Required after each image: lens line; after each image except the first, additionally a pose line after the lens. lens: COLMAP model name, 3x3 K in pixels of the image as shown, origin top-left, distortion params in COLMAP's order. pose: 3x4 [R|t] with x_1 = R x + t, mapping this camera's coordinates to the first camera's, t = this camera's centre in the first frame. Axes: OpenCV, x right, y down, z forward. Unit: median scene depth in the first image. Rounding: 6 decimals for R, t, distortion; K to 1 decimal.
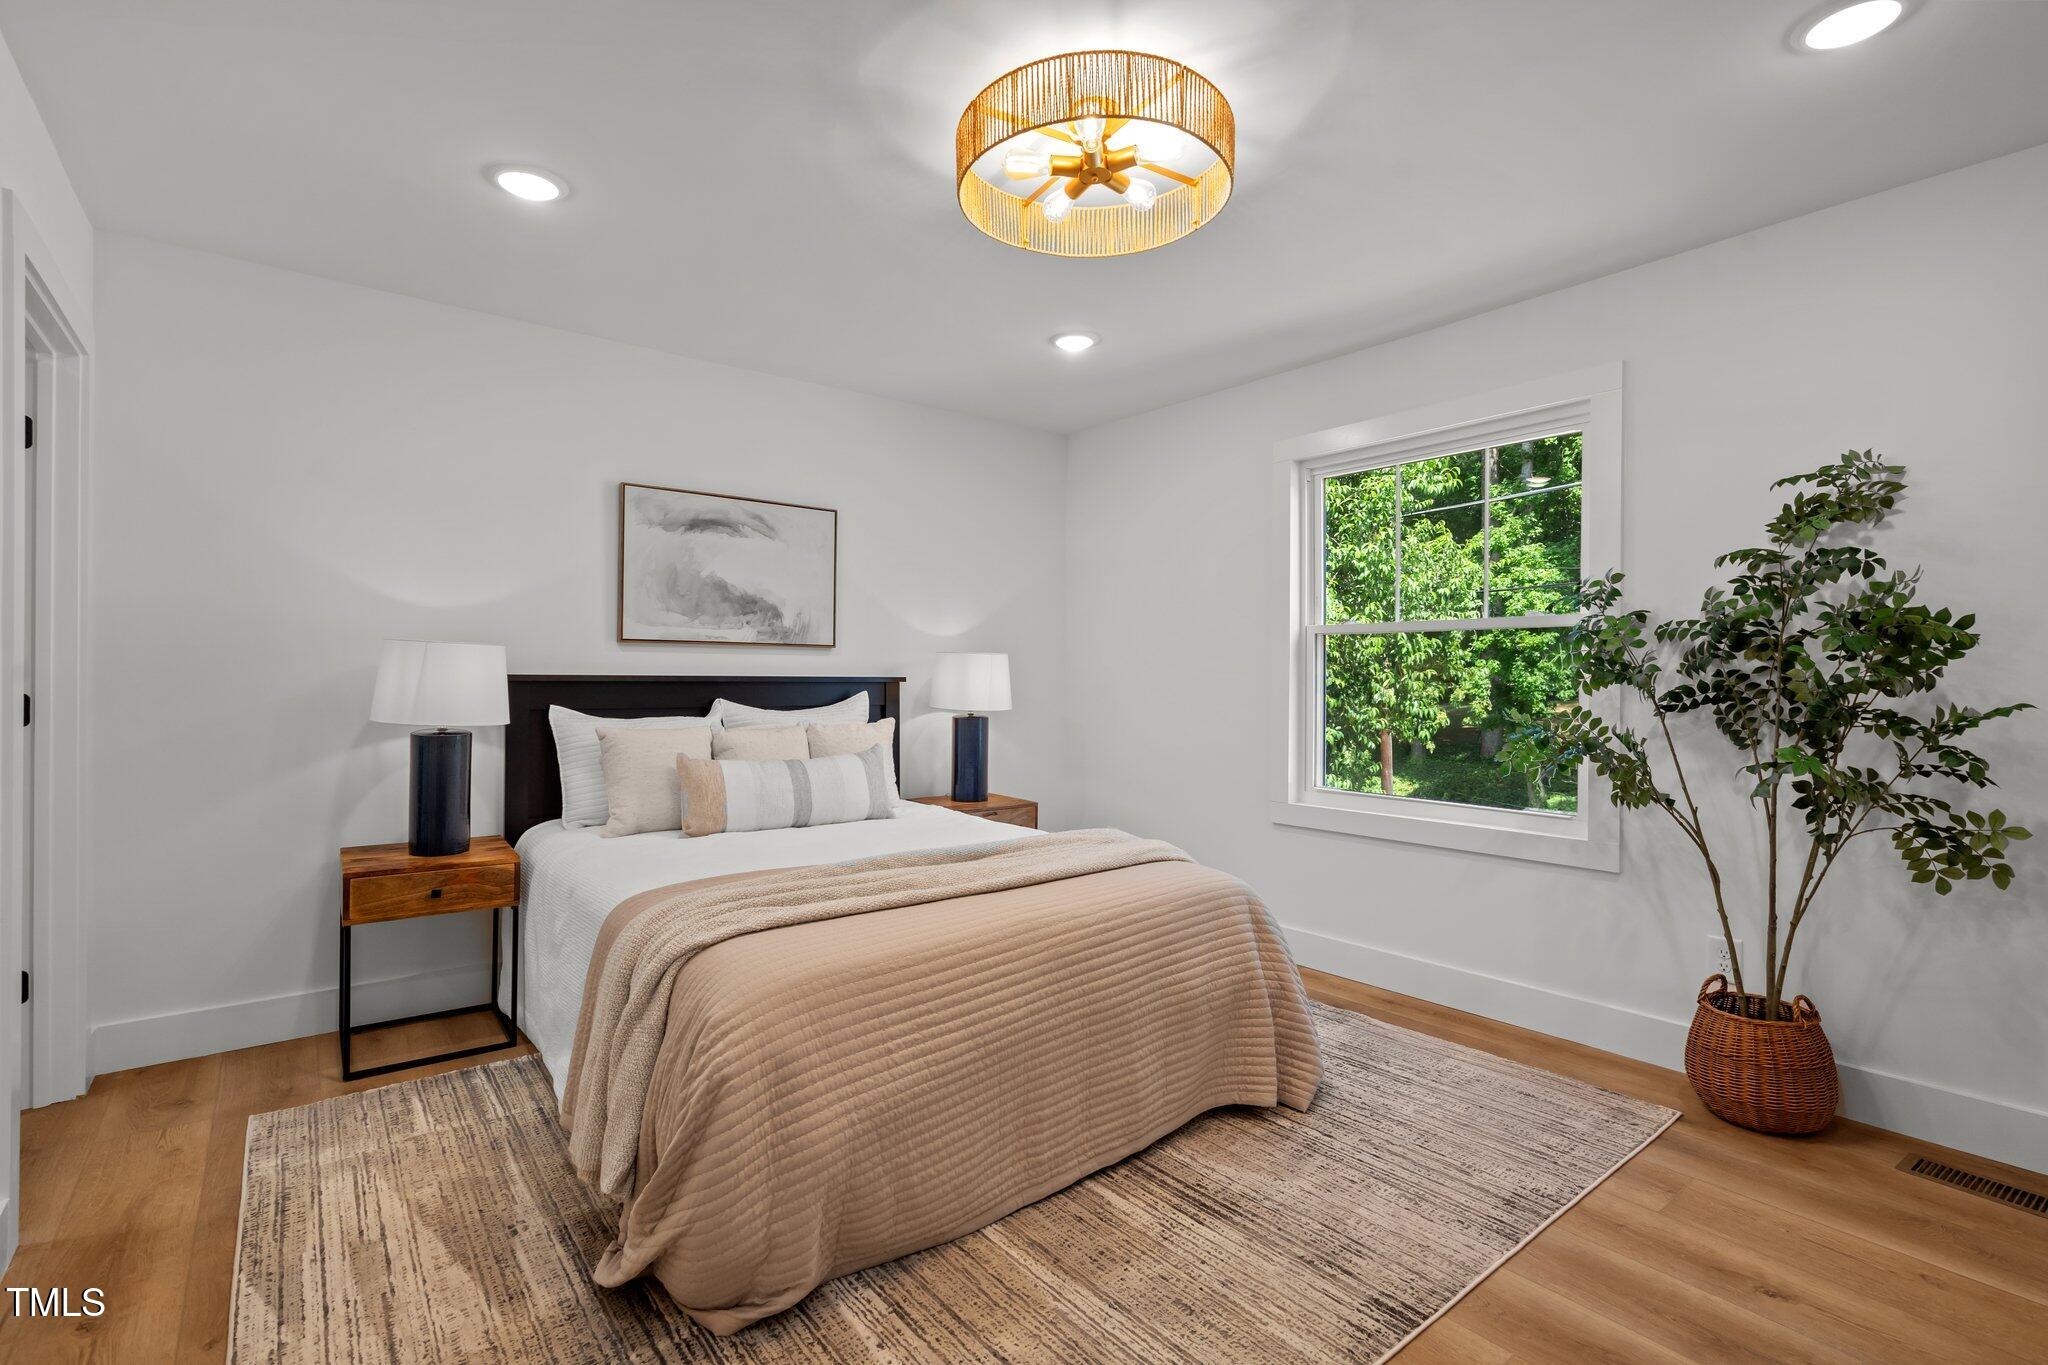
lens RADIAL K [[932.2, 0, 1025.8], [0, 932.2, 676.2], [0, 0, 1]] dist [0.002453, 0.000302]
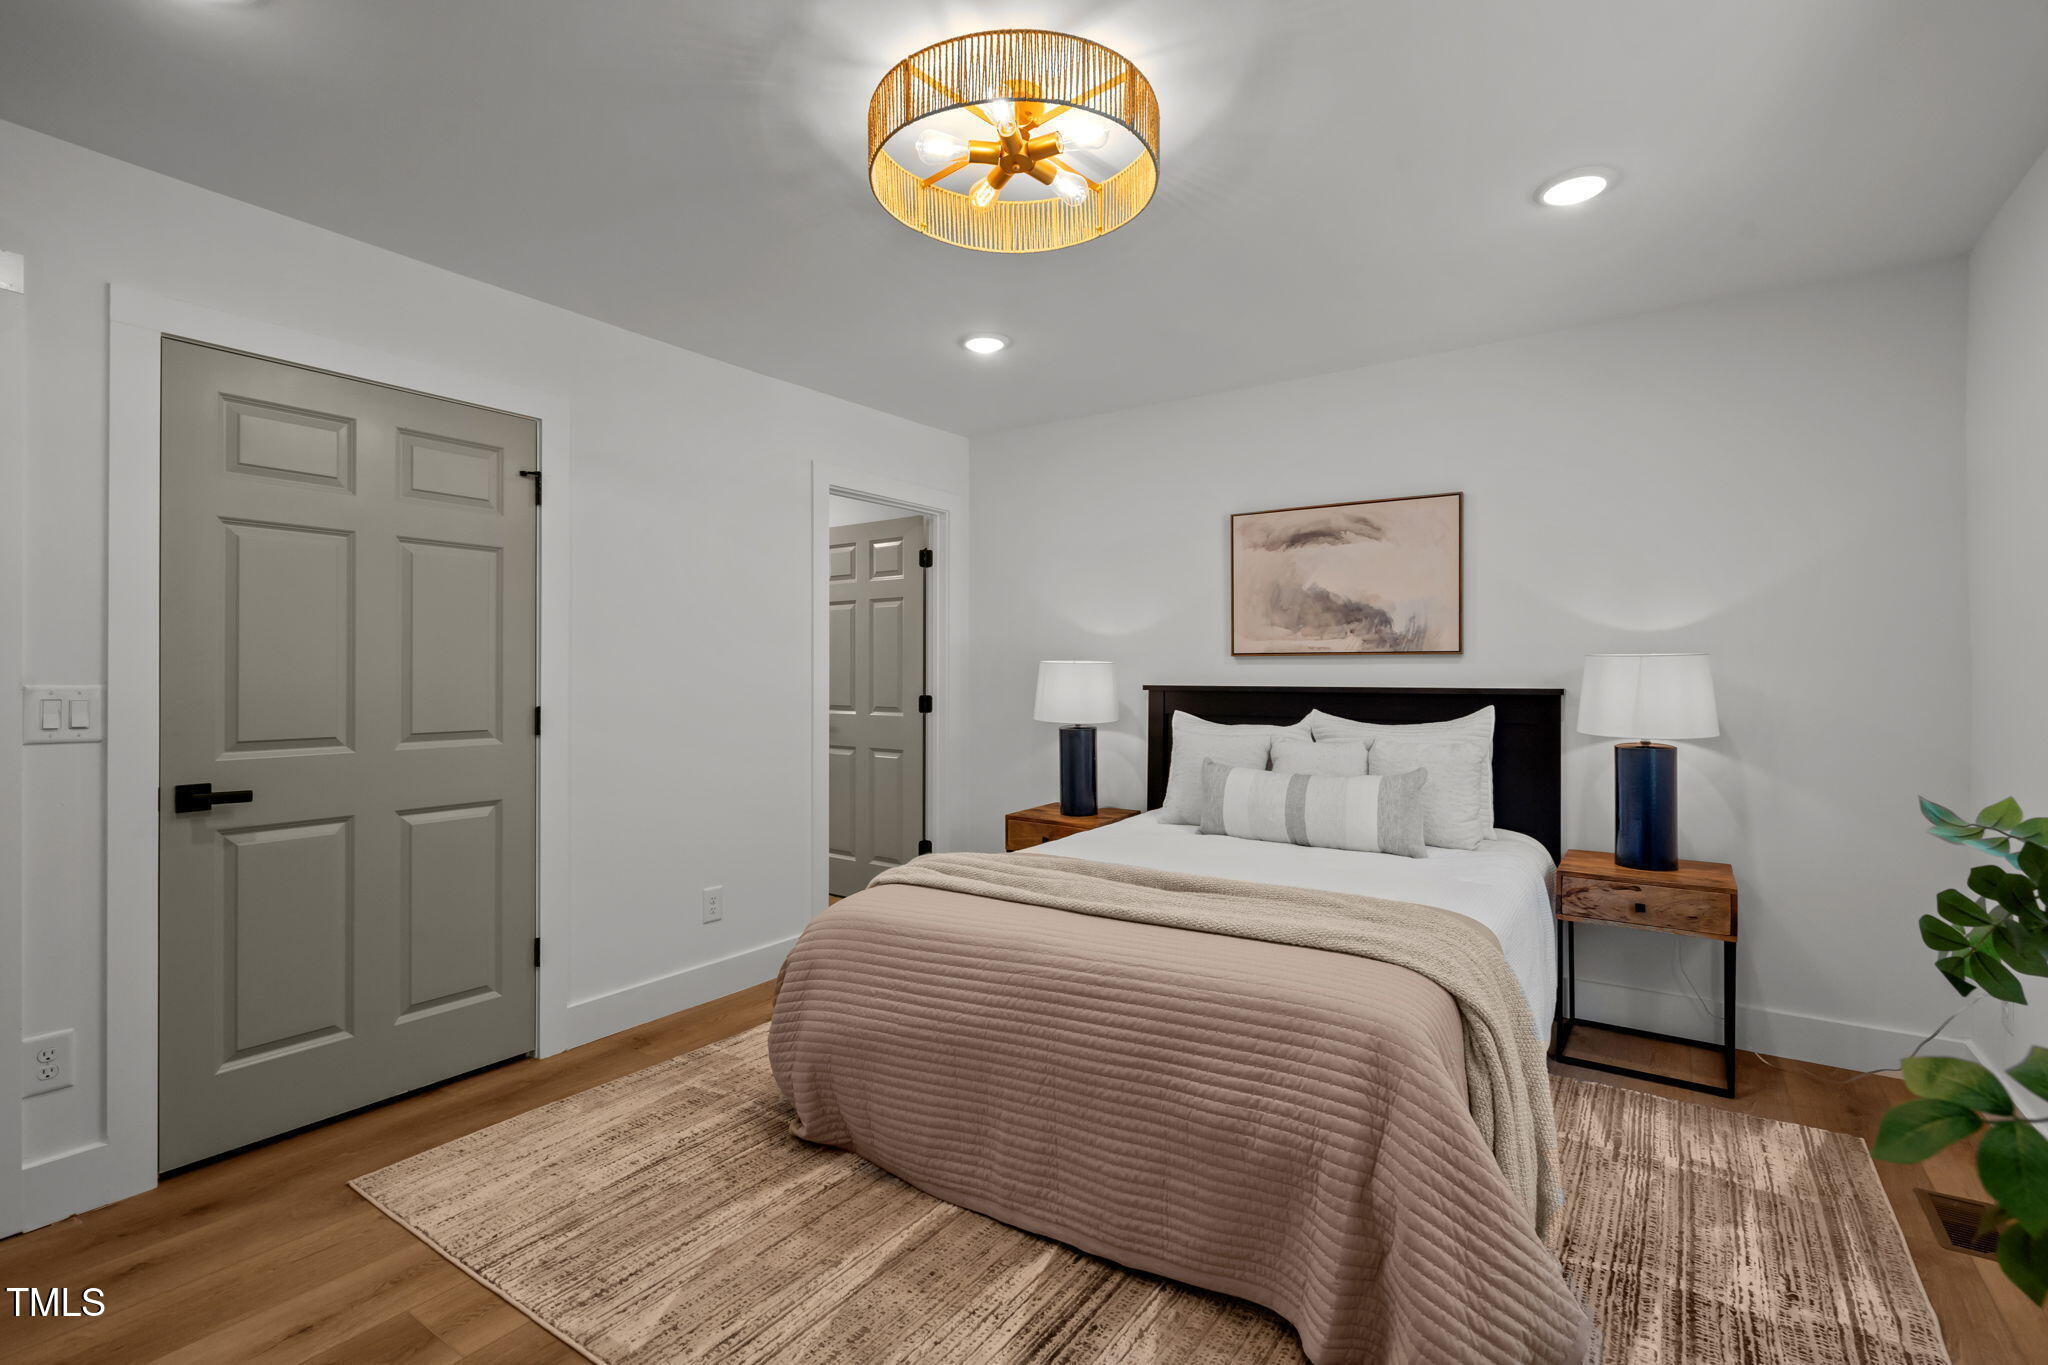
lens RADIAL K [[938.4, 0, 1029.4], [0, 938.4, 675.1], [0, 0, 1]] dist [-0.009794, 0.000287]
pose [[0.297210, -0.009872, -0.954761, 0.570288], [-0.002117, 0.999937, -0.010998, -0.001281], [0.954810, 0.005289, 0.297170, 0.431978]]
